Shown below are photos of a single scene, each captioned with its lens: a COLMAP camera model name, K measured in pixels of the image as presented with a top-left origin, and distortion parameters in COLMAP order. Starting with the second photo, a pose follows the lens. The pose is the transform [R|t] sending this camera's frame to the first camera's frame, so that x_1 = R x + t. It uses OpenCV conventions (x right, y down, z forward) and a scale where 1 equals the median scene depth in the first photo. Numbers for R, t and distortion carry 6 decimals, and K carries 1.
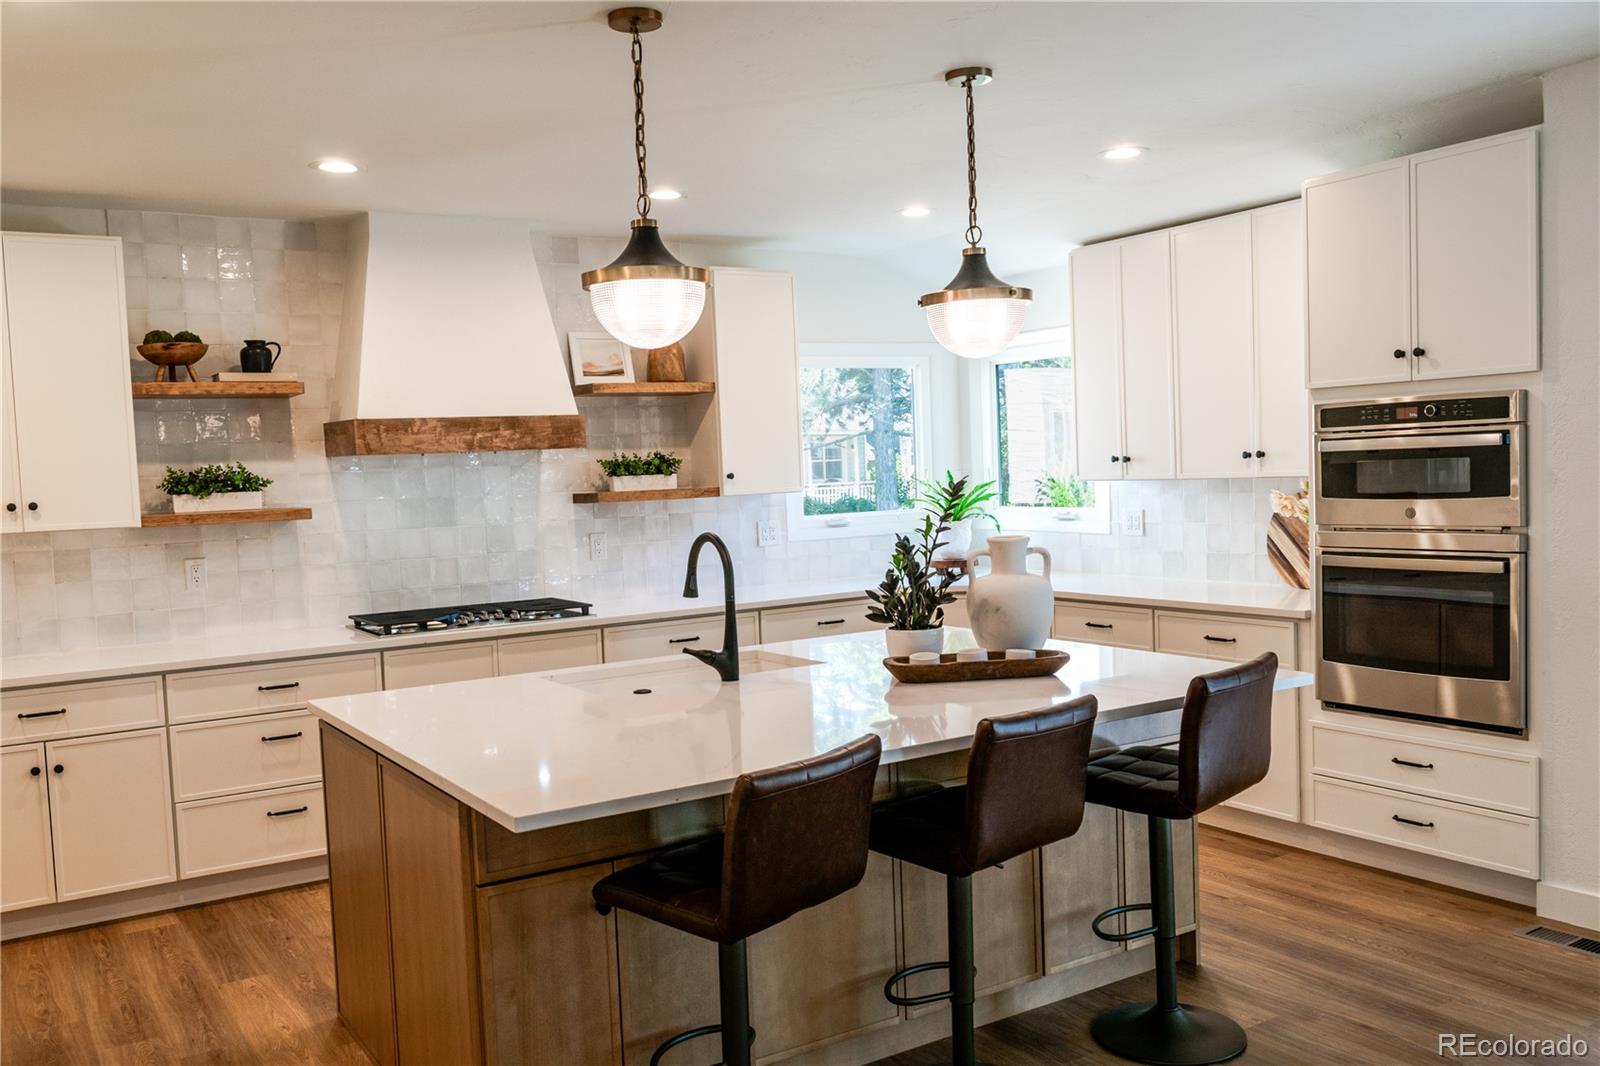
lens RADIAL K [[1359.9, 0, 799.8], [0, 1359.9, 553.4], [0, 0, 1]] dist [-0.008066, 0.009299]
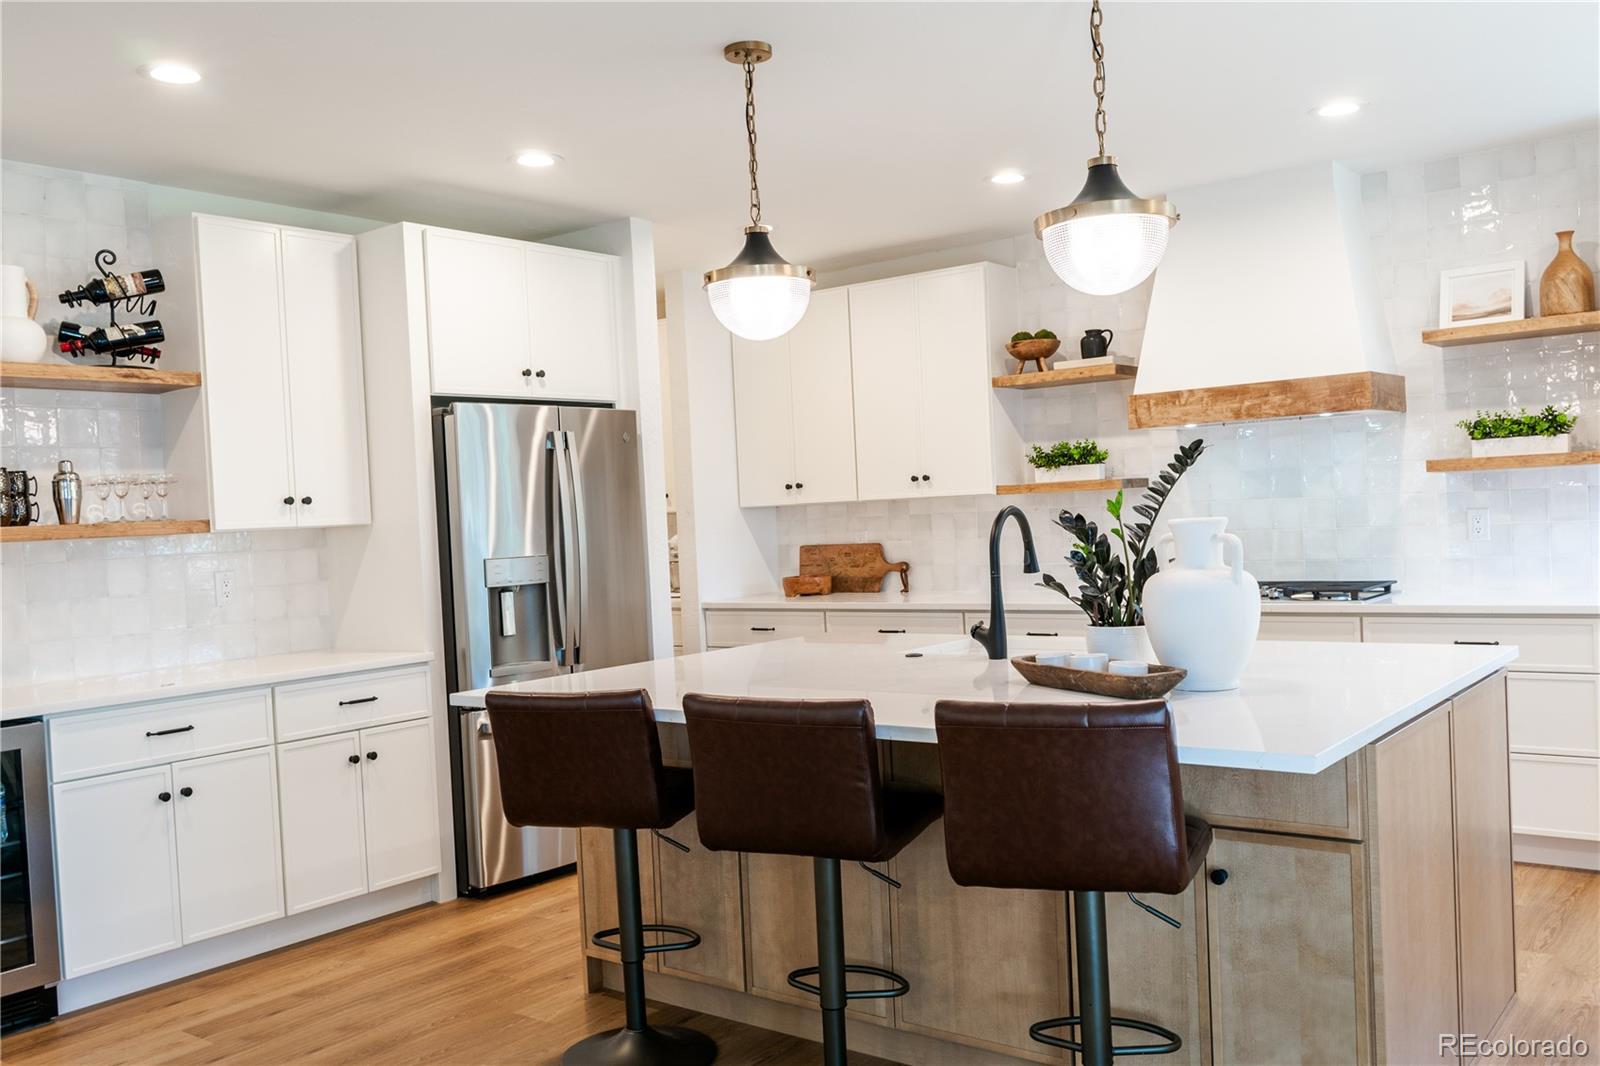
lens RADIAL K [[1359.9, 0, 799.8], [0, 1359.9, 553.4], [0, 0, 1]] dist [-0.008066, 0.009299]
pose [[0.339376, 0.051995, -0.939213, 0.563970], [-0.028536, 0.998581, 0.044971, -0.014800], [0.940218, 0.011539, 0.340378, 0.375939]]
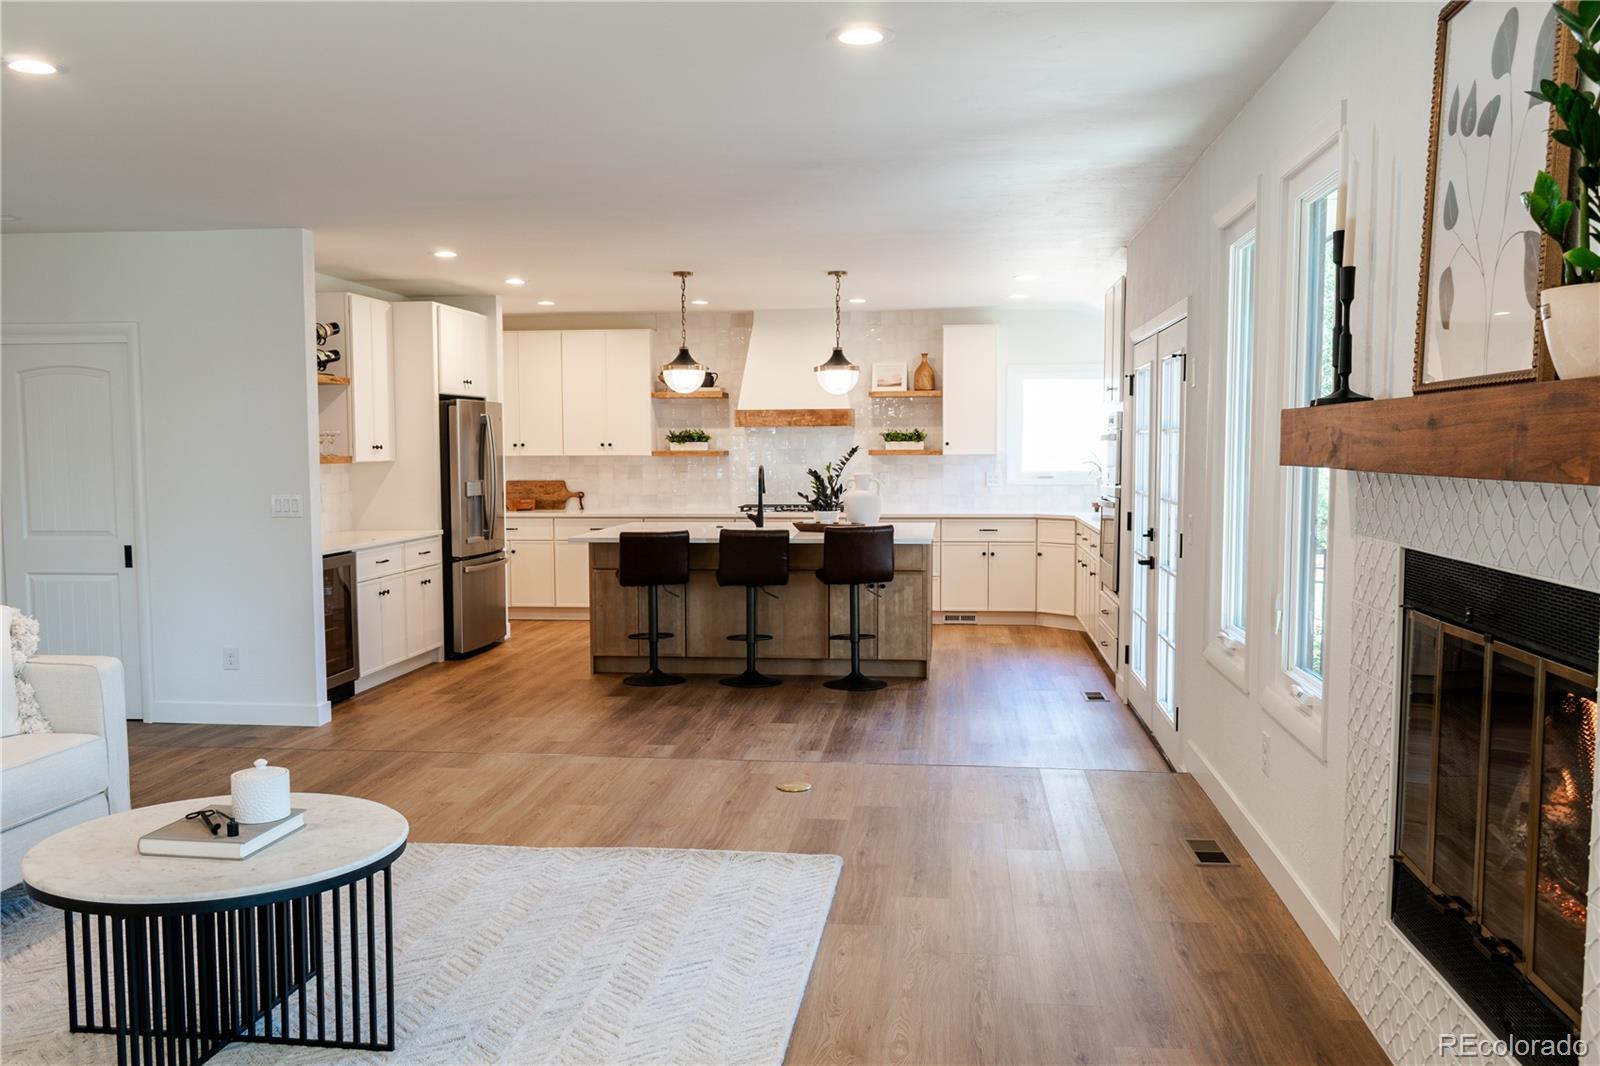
lens RADIAL K [[1359.9, 0, 799.8], [0, 1359.9, 553.4], [0, 0, 1]] dist [-0.008066, 0.009299]
pose [[0.777353, 0.087366, -0.622969, 1.047345], [-0.069003, 0.996175, 0.053602, 0.004013], [0.625269, 0.001320, 0.780408, -0.574057]]
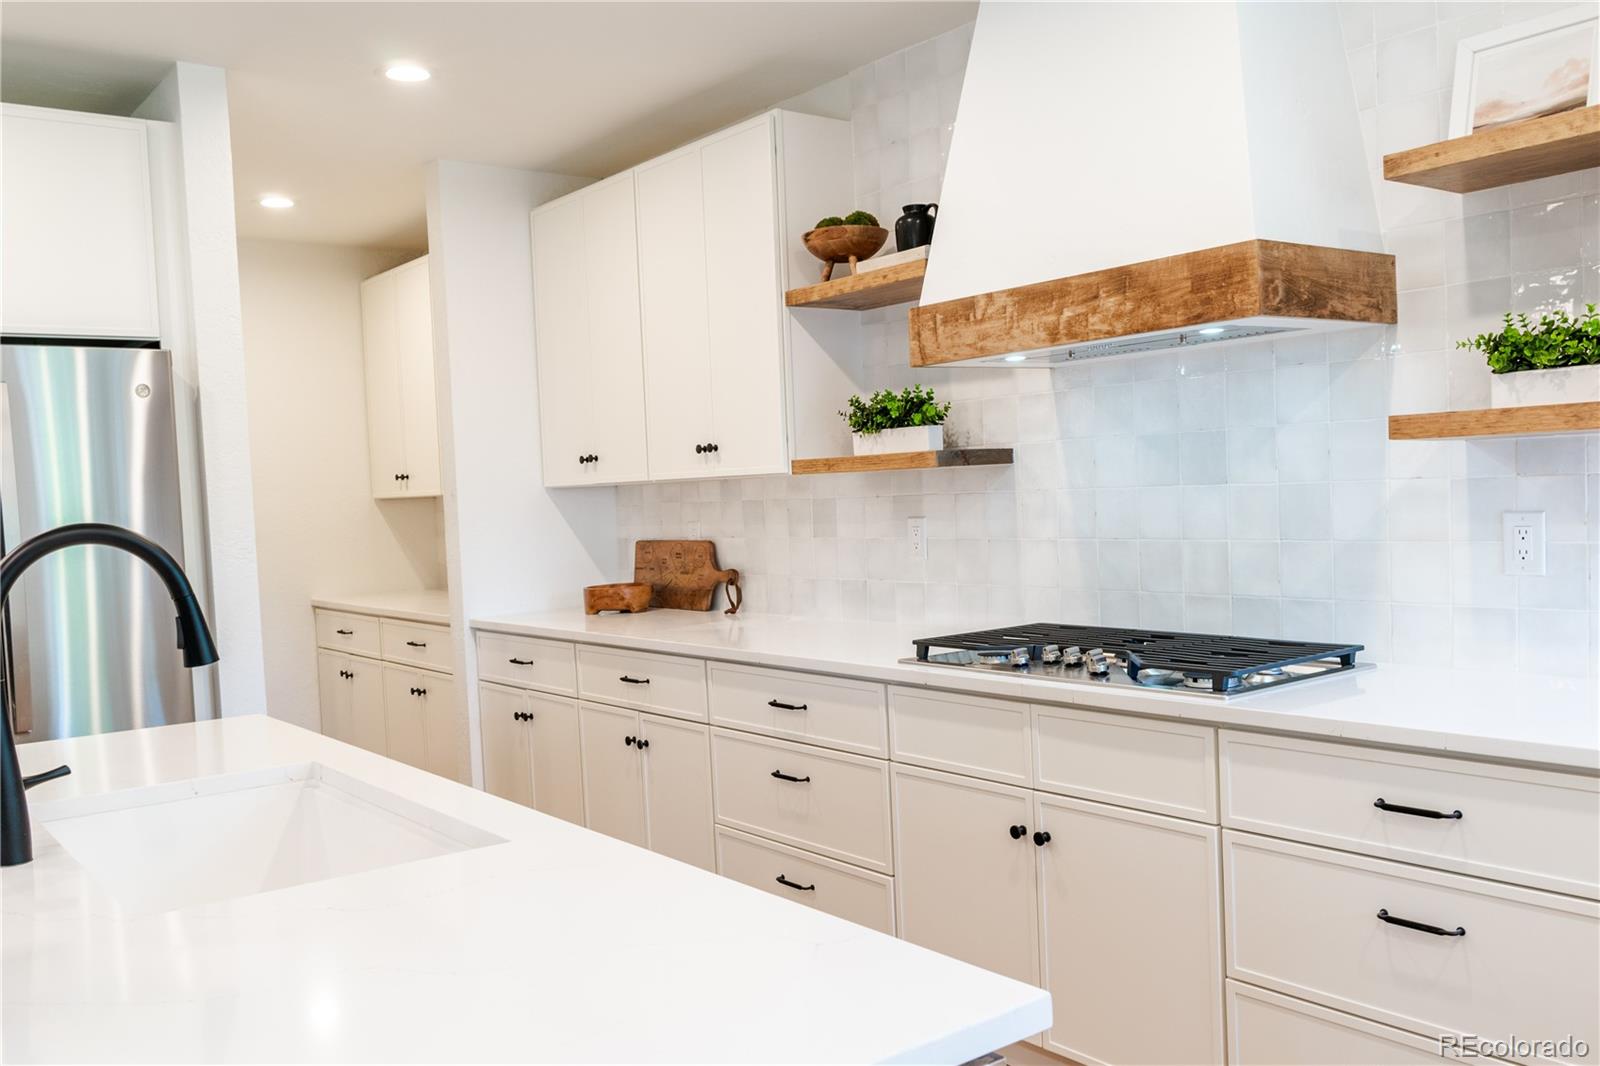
lens RADIAL K [[1359.9, 0, 799.8], [0, 1359.9, 553.4], [0, 0, 1]] dist [-0.008066, 0.009299]
pose [[0.098992, 0.083337, -0.991592, 0.280041], [-0.026552, 0.996353, 0.081087, -0.034268], [0.994734, 0.018302, 0.100843, 0.844902]]
